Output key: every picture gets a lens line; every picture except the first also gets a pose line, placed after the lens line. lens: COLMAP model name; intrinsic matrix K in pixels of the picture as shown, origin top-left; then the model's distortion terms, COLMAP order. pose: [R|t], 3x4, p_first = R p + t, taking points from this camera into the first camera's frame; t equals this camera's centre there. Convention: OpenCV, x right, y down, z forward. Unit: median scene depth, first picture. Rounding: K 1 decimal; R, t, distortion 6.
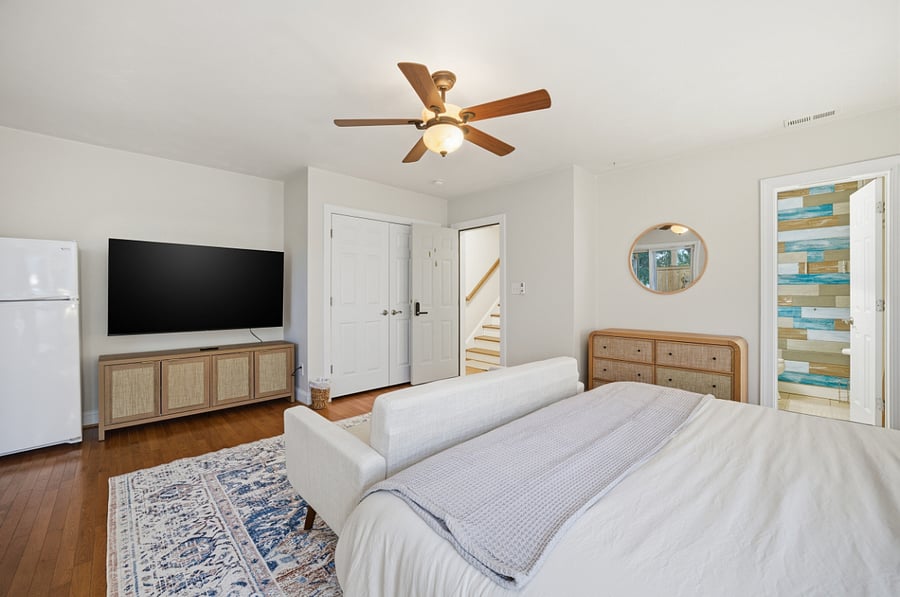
lens RADIAL K [[367.1, 0, 445.2], [0, 367.1, 287.3], [0, 0, 1]] dist [-0.029317, 0.008114]
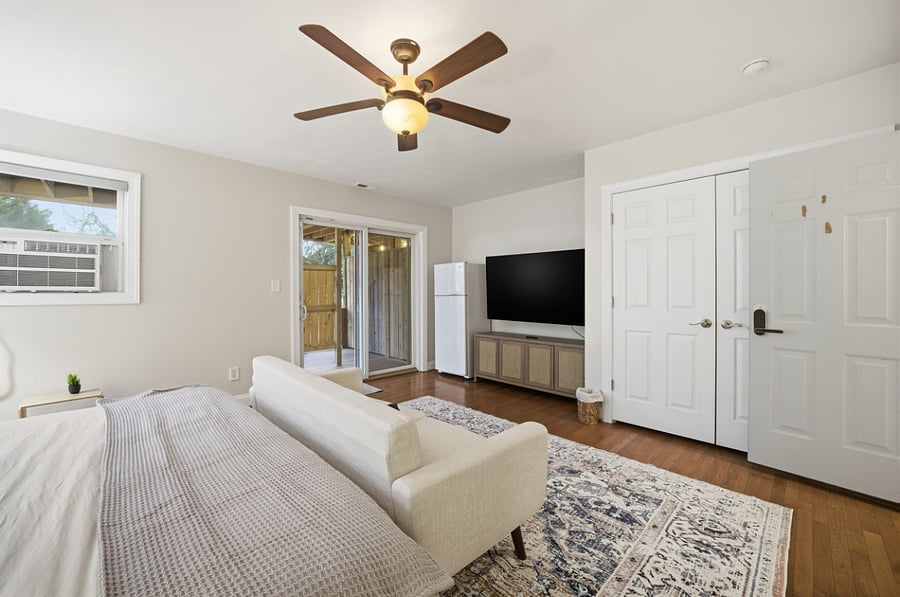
lens RADIAL K [[367.1, 0, 445.2], [0, 367.1, 287.3], [0, 0, 1]] dist [-0.029317, 0.008114]
pose [[-0.005246, -0.006273, -0.999967, 0.567526], [0.017092, 0.999834, -0.006362, 0.005422], [0.999840, -0.017125, -0.005138, 0.706298]]
